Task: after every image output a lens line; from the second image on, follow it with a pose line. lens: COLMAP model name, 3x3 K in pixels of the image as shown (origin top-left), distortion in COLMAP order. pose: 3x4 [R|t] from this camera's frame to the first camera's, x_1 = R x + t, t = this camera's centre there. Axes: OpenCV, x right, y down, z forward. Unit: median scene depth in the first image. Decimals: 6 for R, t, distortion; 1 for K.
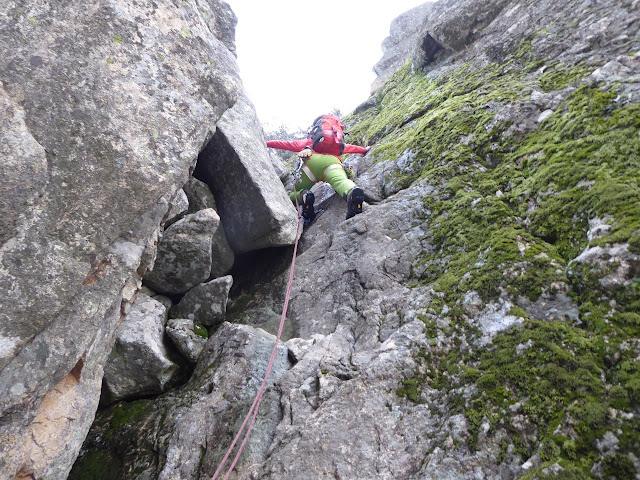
lens RADIAL K [[478.3, 0, 321.6], [0, 478.3, 240.9], [0, 0, 1]] dist [-0.027329, 0.009823]
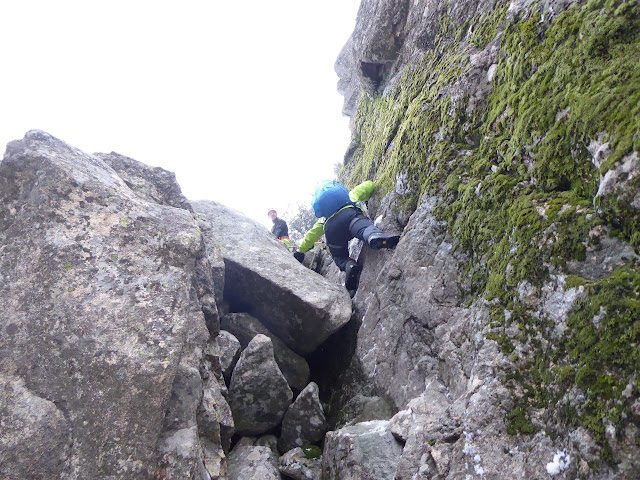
lens RADIAL K [[478.3, 0, 318.0], [0, 478.3, 239.8], [0, 0, 1]] dist [-0.027329, 0.009823]
pose [[0.837535, -0.538706, -0.091270, 0.110896], [0.522268, 0.838400, -0.155951, -0.020327], [0.160532, 0.082947, 0.983539, 0.044167]]
